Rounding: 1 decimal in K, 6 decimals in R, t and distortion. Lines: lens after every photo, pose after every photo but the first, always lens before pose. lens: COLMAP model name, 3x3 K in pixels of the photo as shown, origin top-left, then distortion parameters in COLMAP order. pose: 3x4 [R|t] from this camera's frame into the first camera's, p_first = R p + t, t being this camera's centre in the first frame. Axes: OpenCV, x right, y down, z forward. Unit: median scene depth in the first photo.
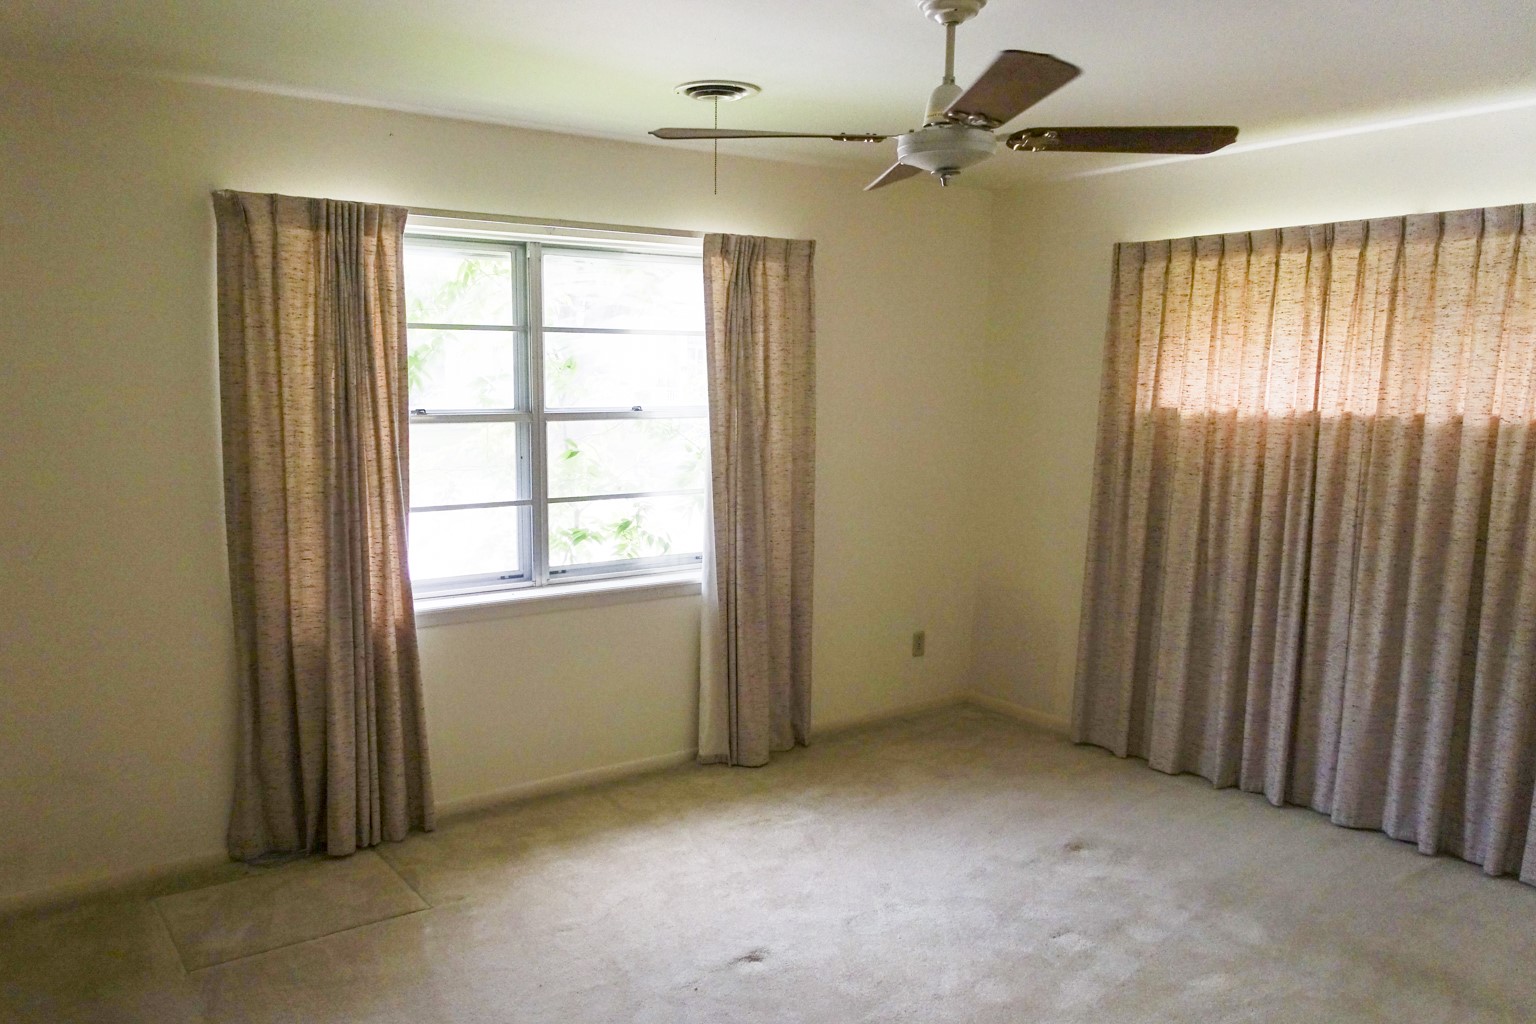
lens RADIAL K [[1044.4, 0, 772.1], [0, 1044.4, 502.5], [0, 0, 1]] dist [-0.000506, -0.000181]
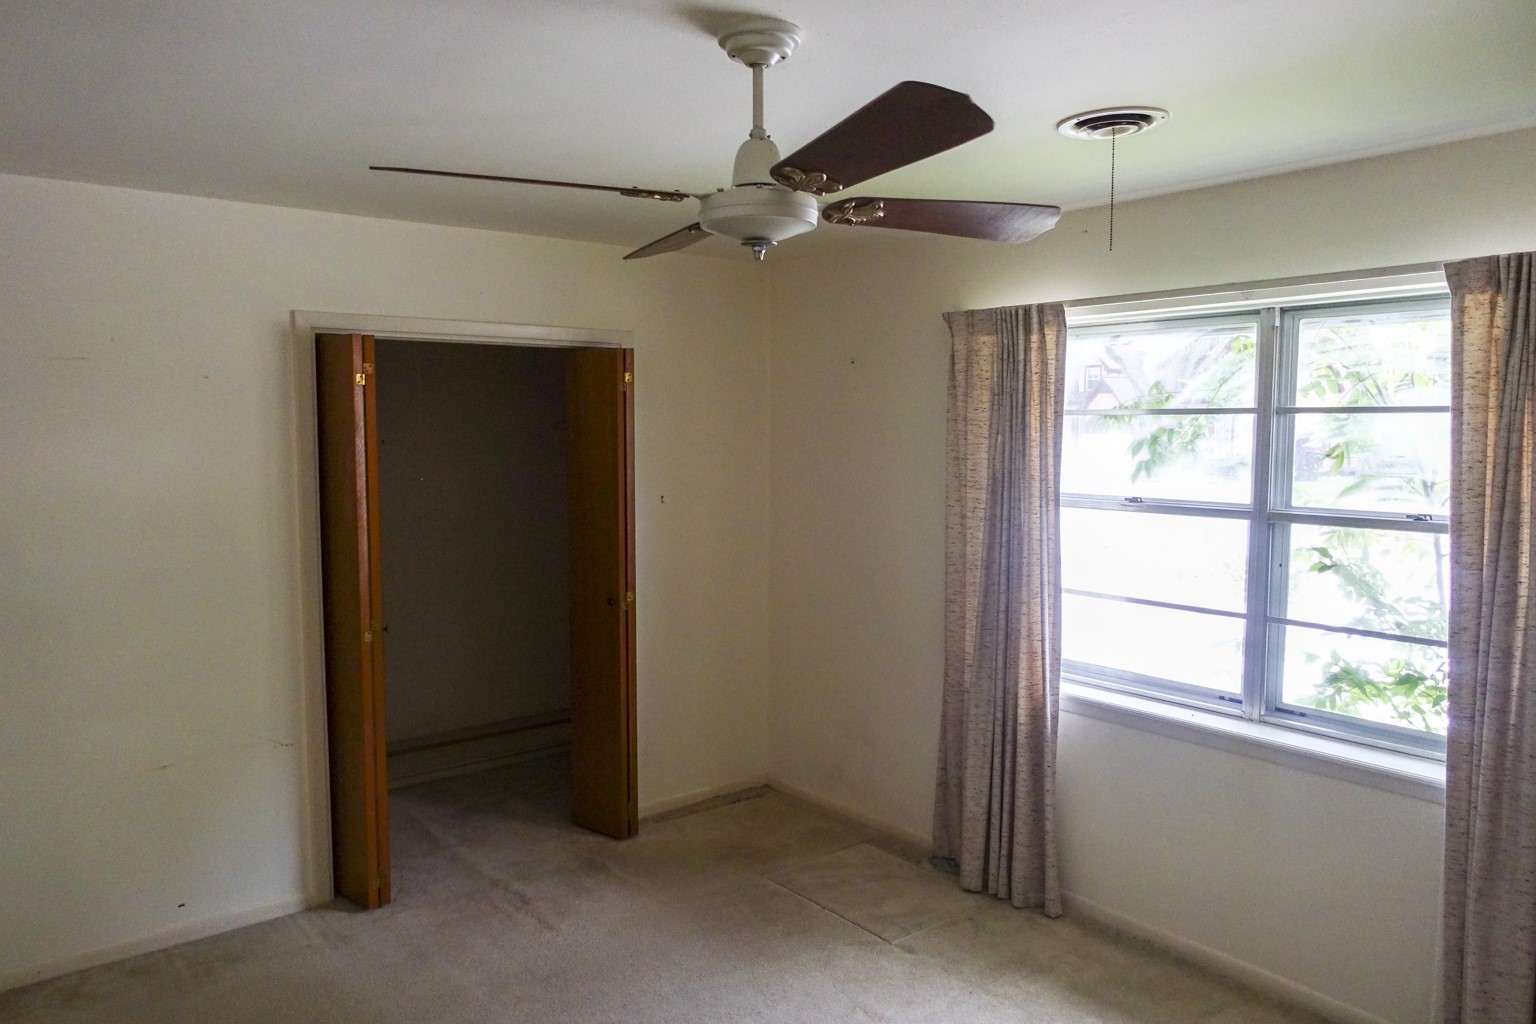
lens RADIAL K [[1044.4, 0, 774.6], [0, 1044.4, 478.6], [0, 0, 1]] dist [-0.000506, -0.000181]
pose [[0.131613, 0.042860, -0.990374, 0.548811], [-0.130539, 0.991114, 0.025545, -0.082588], [0.982669, 0.125920, 0.136039, 0.507434]]
